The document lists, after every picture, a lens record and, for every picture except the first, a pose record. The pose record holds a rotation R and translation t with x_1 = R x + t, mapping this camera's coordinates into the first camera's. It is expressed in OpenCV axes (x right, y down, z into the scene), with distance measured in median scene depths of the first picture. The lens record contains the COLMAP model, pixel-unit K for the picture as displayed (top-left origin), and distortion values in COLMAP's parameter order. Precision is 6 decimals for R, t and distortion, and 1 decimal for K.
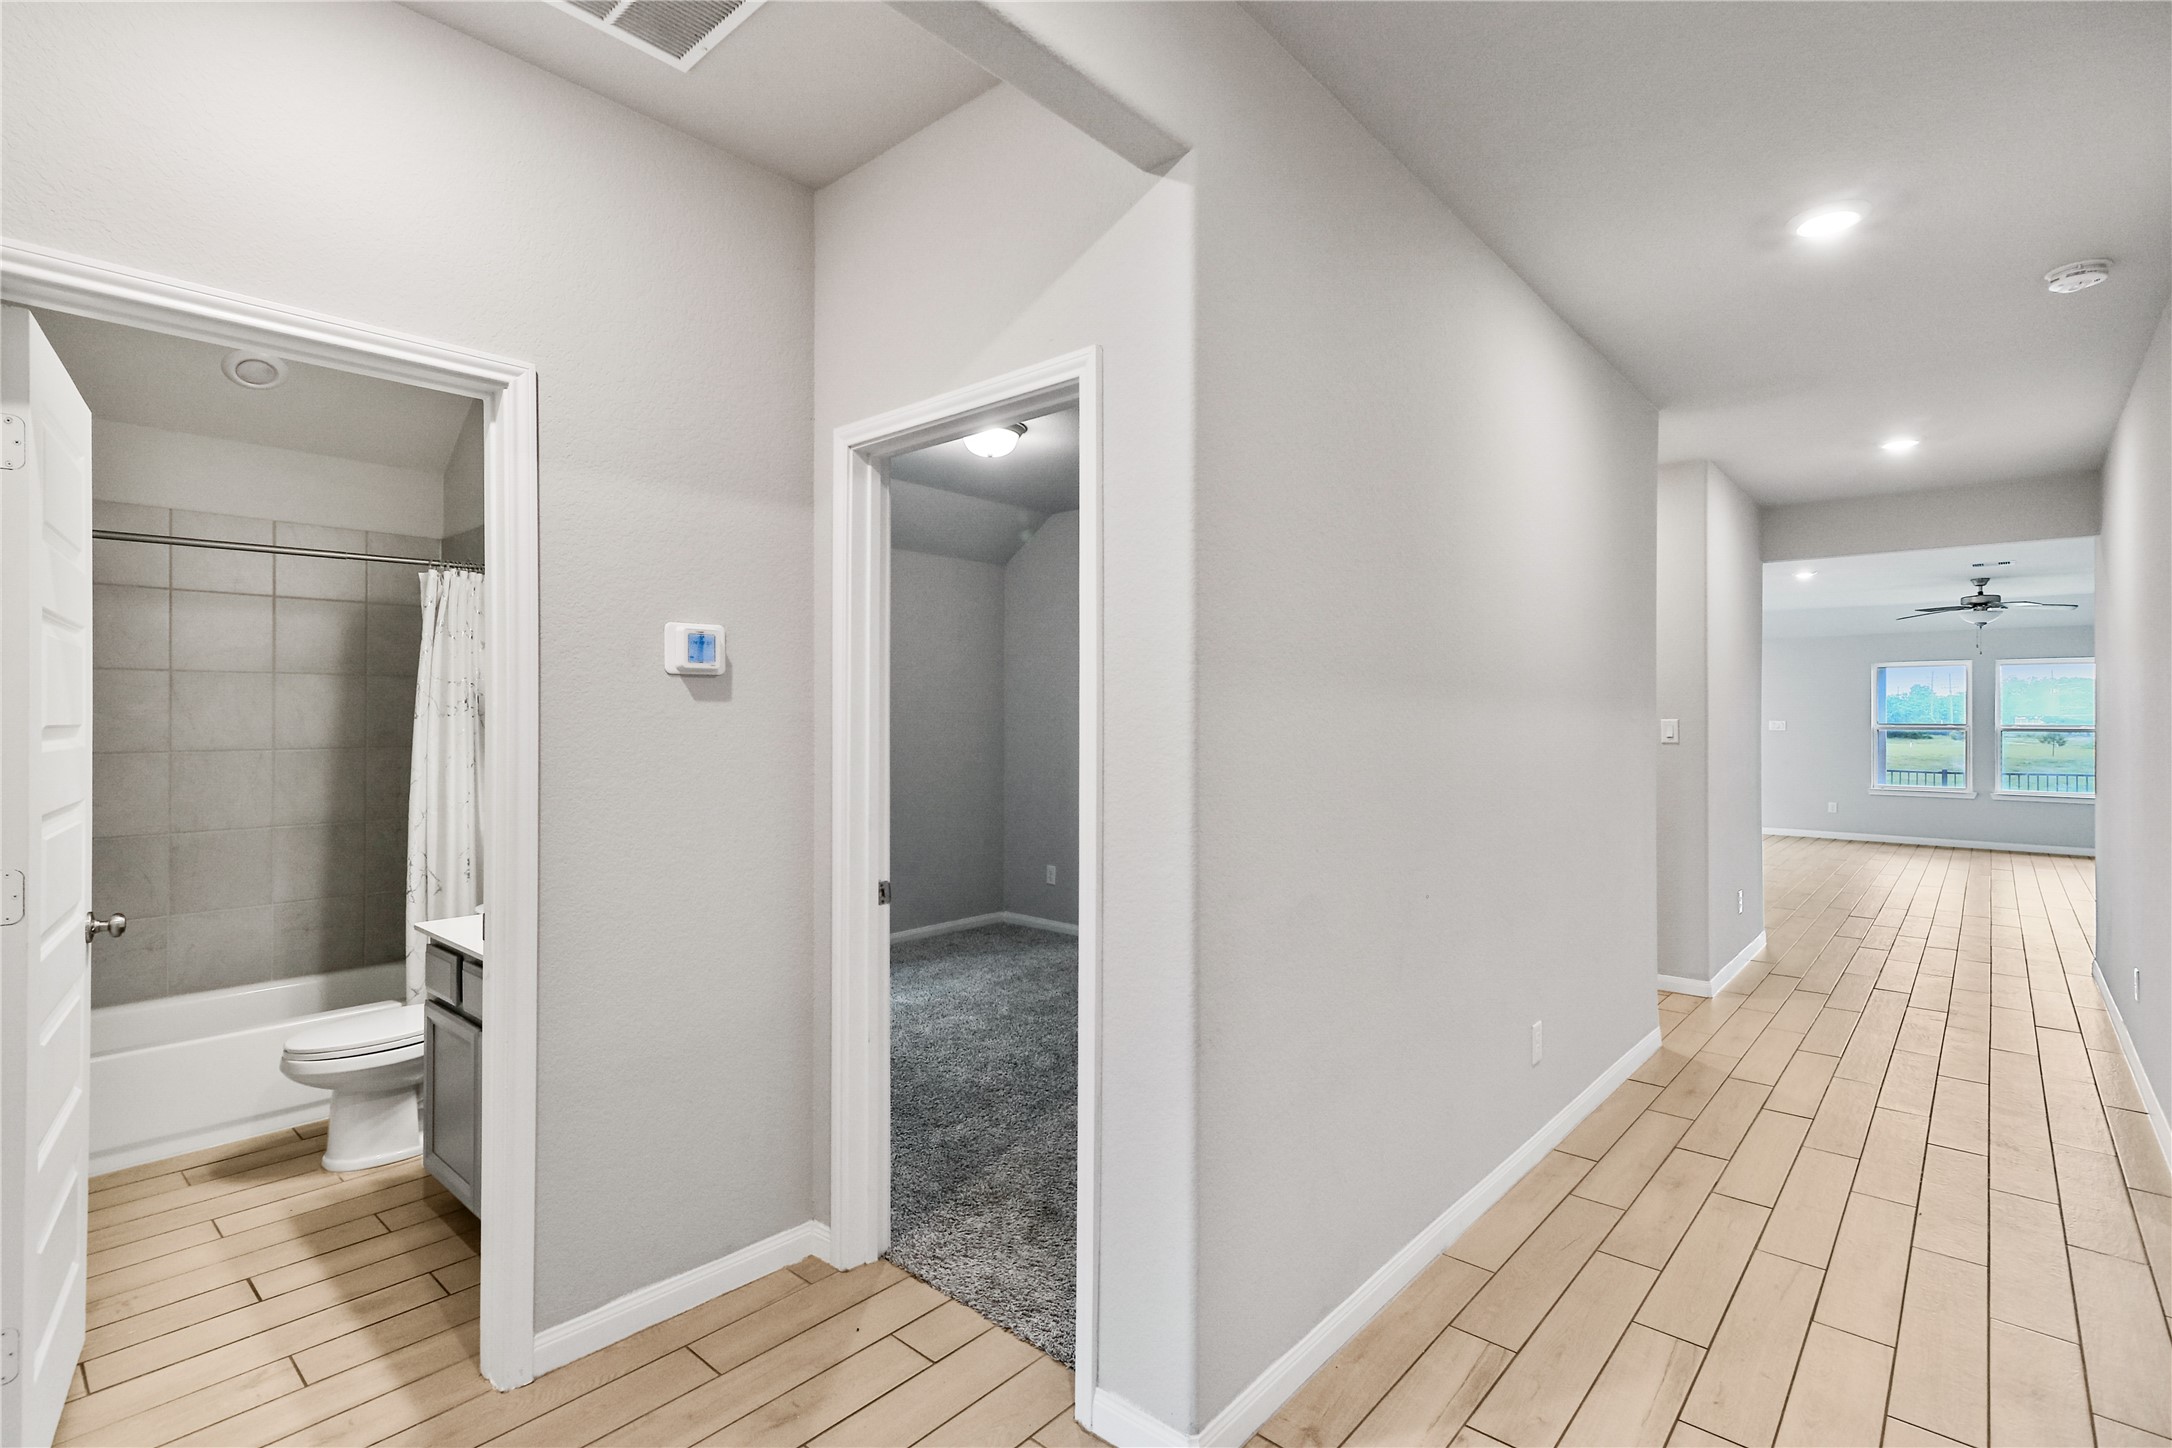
lens RADIAL K [[1016.0, 0, 1066.7], [0, 1016.0, 712.1], [0, 0, 1]] dist [0.010483, -0.002441]
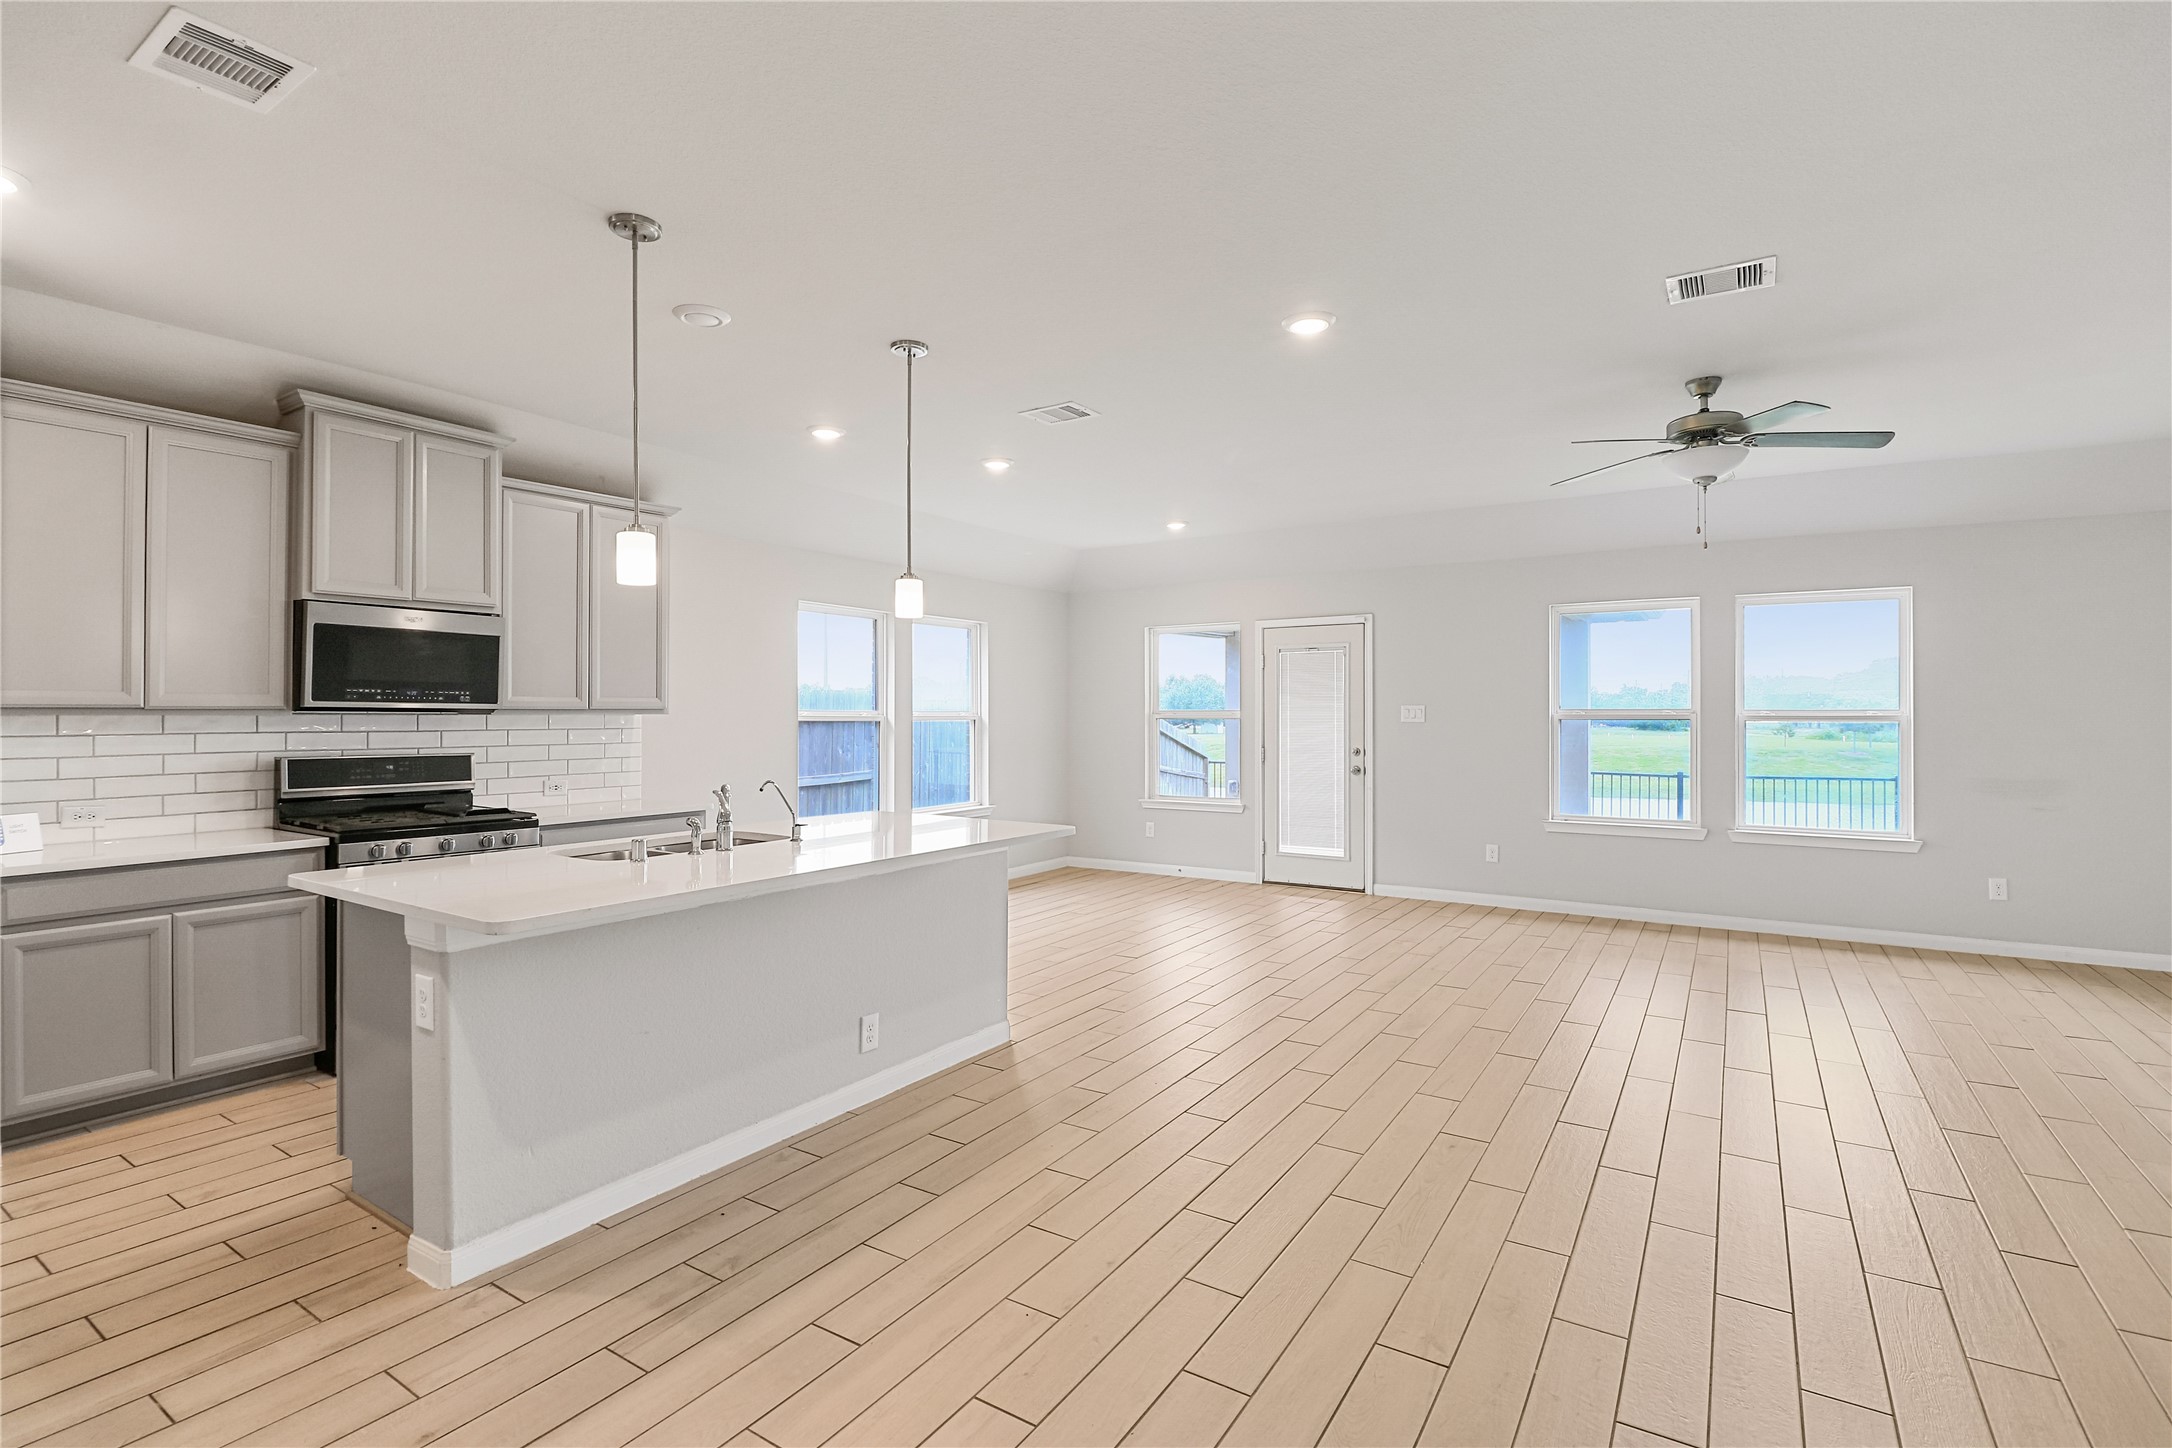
lens RADIAL K [[1016.0, 0, 1069.5], [0, 1016.0, 718.0], [0, 0, 1]] dist [0.010483, -0.002441]
pose [[0.987852, -0.006221, 0.155271, 0.791785], [0.005264, 0.999965, 0.006573, 0.019175], [-0.155306, -0.005676, 0.987850, 0.867537]]
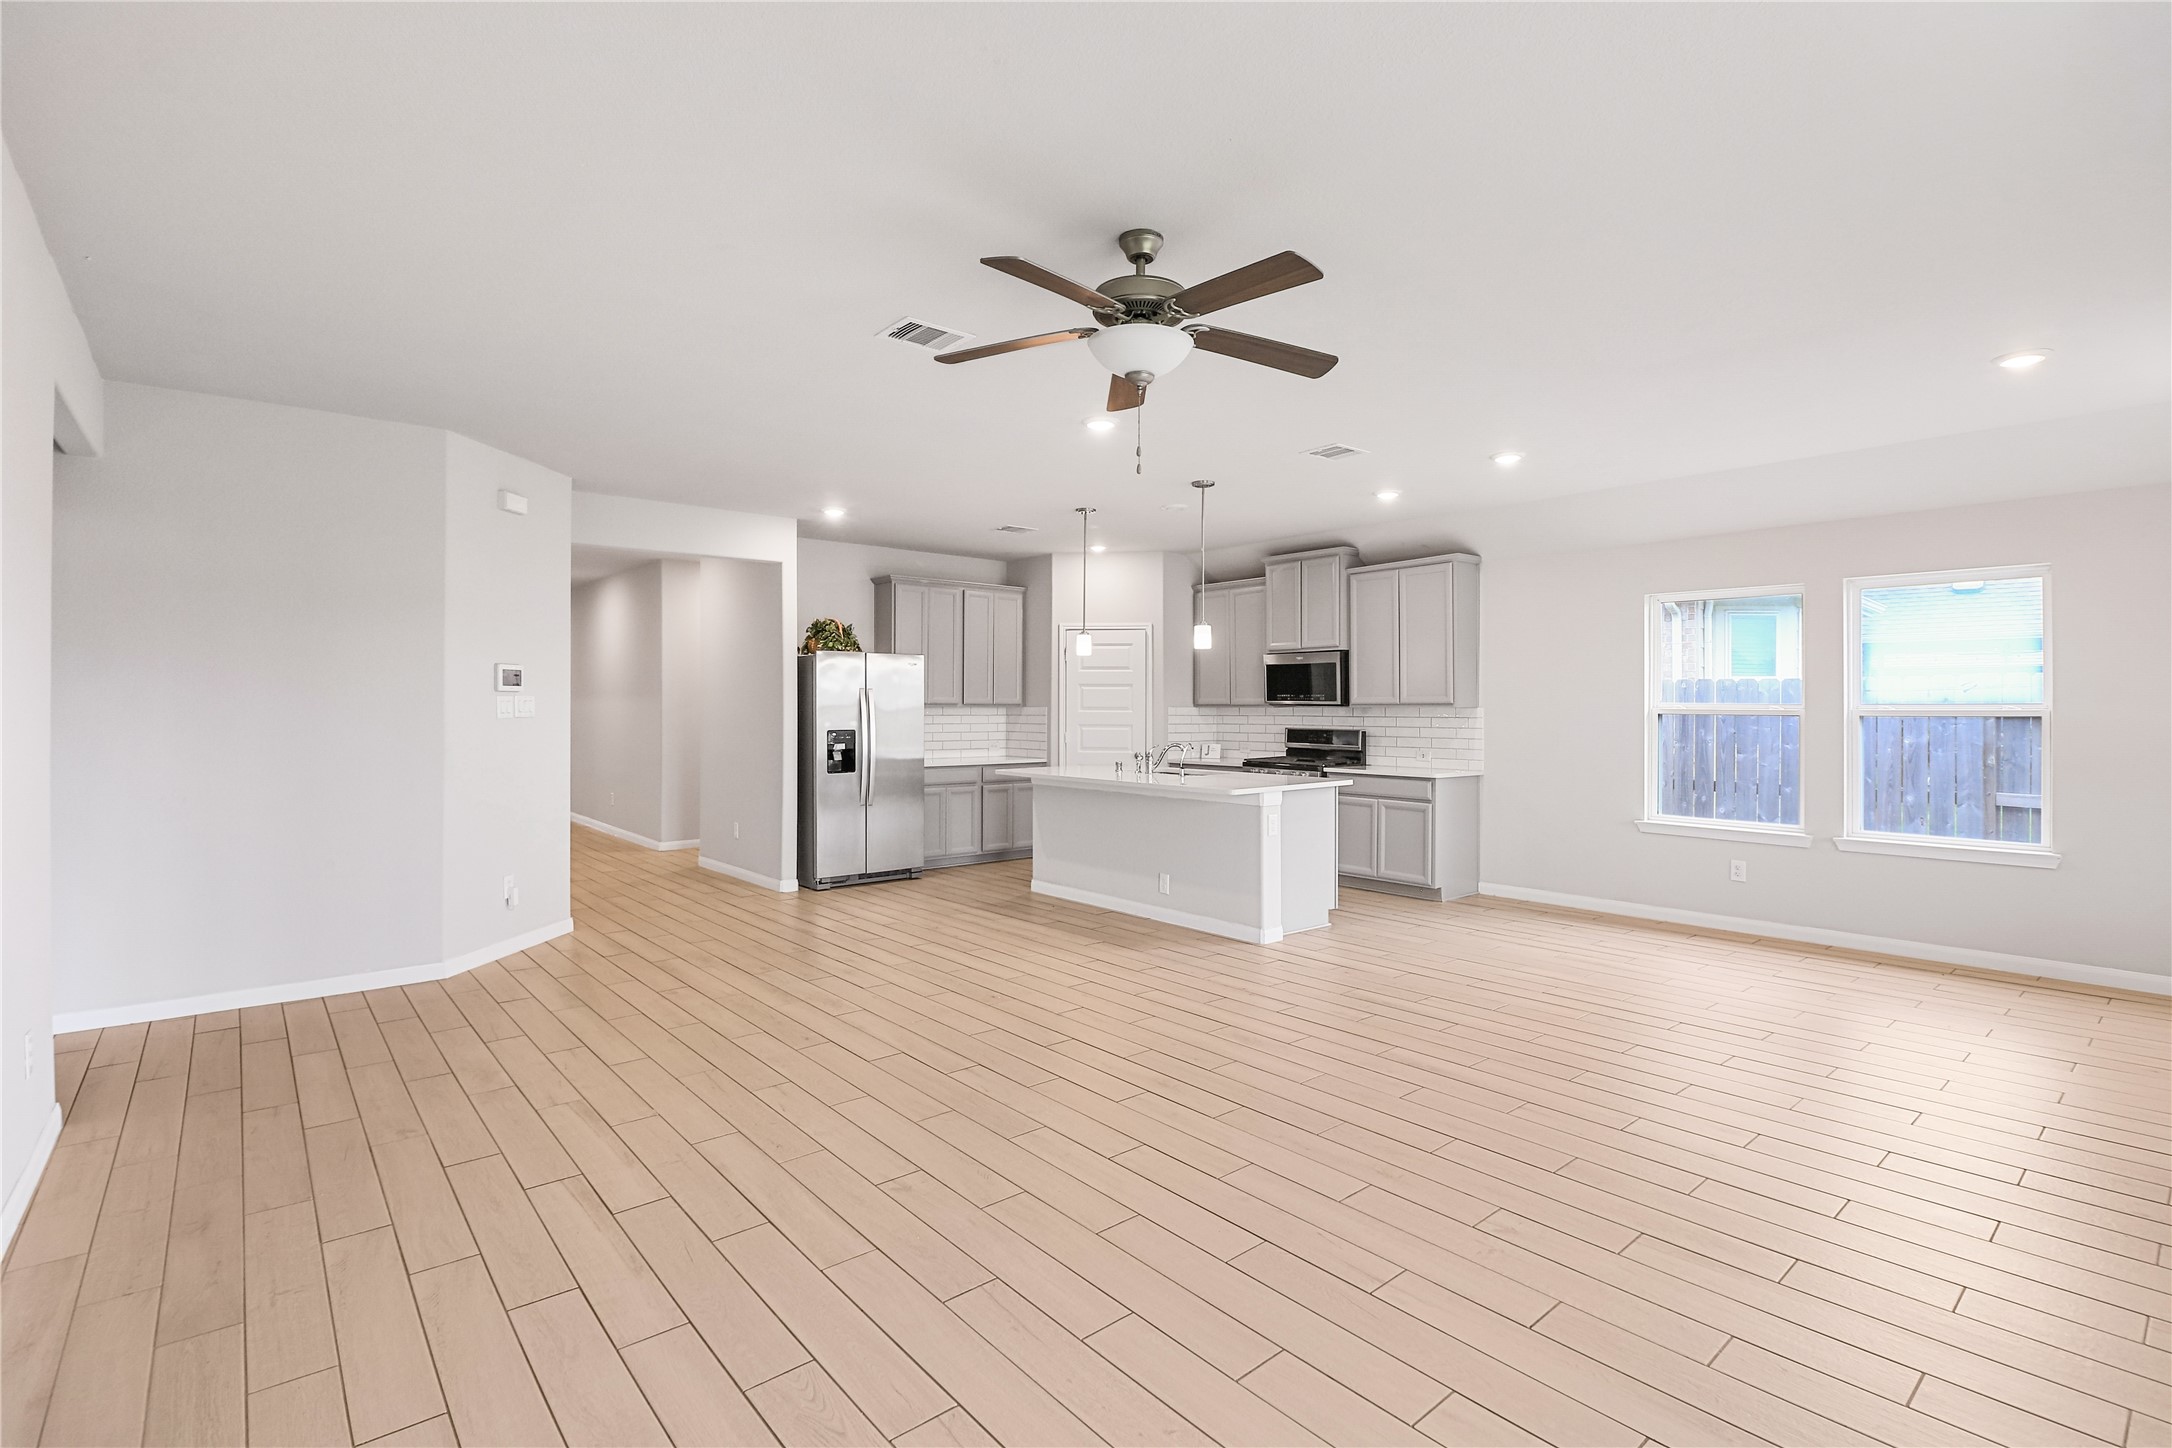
lens RADIAL K [[1016.0, 0, 1081.7], [0, 1016.0, 702.0], [0, 0, 1]] dist [0.010483, -0.002441]
pose [[-0.123335, -0.009393, -0.992321, 1.765831], [0.000686, 0.999954, -0.009551, 0.024465], [0.992365, -0.001859, -0.123323, 1.470464]]
